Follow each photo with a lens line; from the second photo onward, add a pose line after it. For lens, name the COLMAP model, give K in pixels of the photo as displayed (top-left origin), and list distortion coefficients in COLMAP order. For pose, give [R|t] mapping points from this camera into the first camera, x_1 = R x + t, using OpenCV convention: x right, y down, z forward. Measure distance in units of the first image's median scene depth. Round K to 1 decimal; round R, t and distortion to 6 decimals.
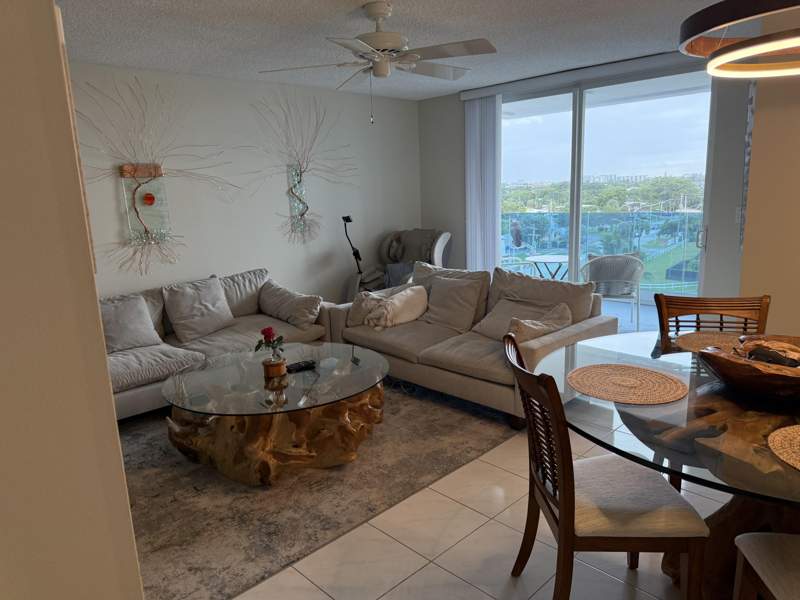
lens RADIAL K [[568.1, 0, 401.3], [0, 568.1, 299.9], [0, 0, 1]] dist [0.052972, -0.062218]
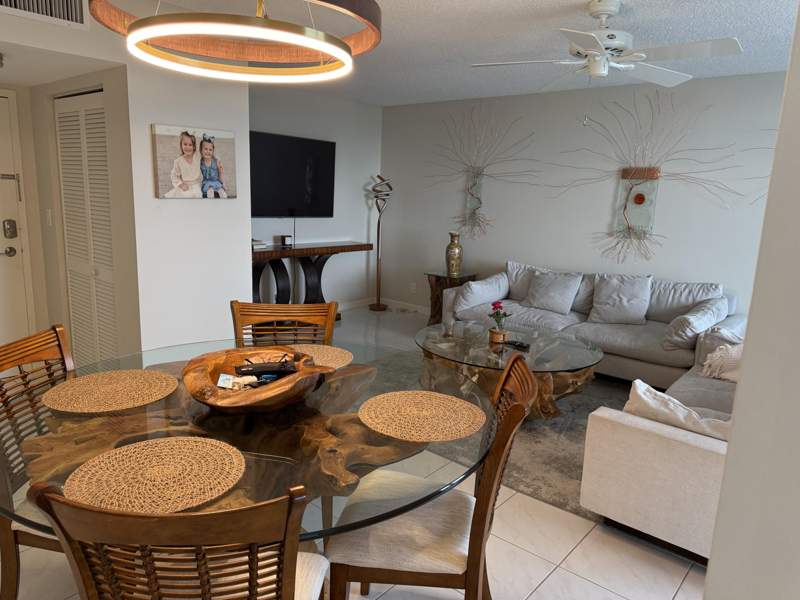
lens RADIAL K [[568.1, 0, 397.4], [0, 568.1, 301.8], [0, 0, 1]] dist [0.052972, -0.062218]
pose [[0.081484, 0.233253, -0.968996, 0.741091], [-0.233037, 0.949739, 0.209021, -0.122786], [0.969048, 0.208780, 0.131746, 0.491460]]
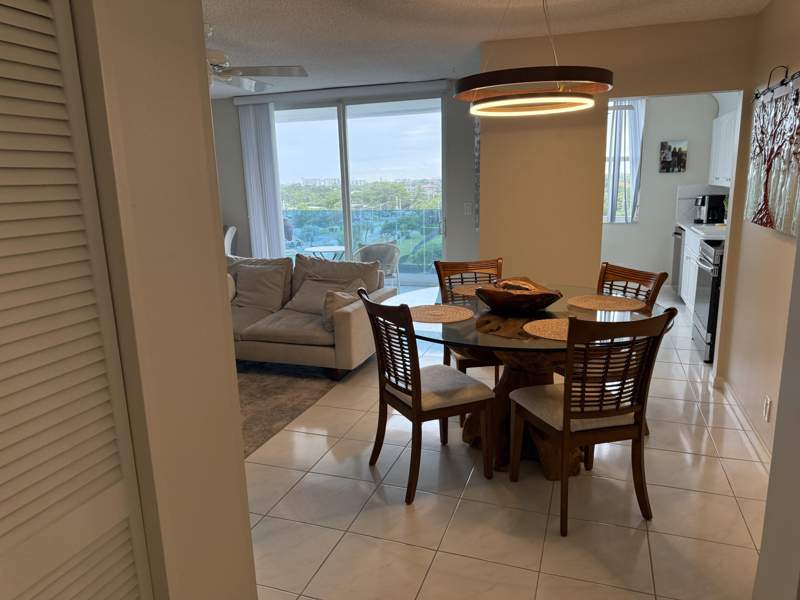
lens RADIAL K [[568.1, 0, 411.5], [0, 568.1, 294.0], [0, 0, 1]] dist [0.052972, -0.062218]
pose [[0.889998, -0.074312, 0.449867, -0.169413], [0.080087, 0.996769, 0.006213, 0.039632], [-0.448875, 0.030499, 0.893074, -0.155185]]
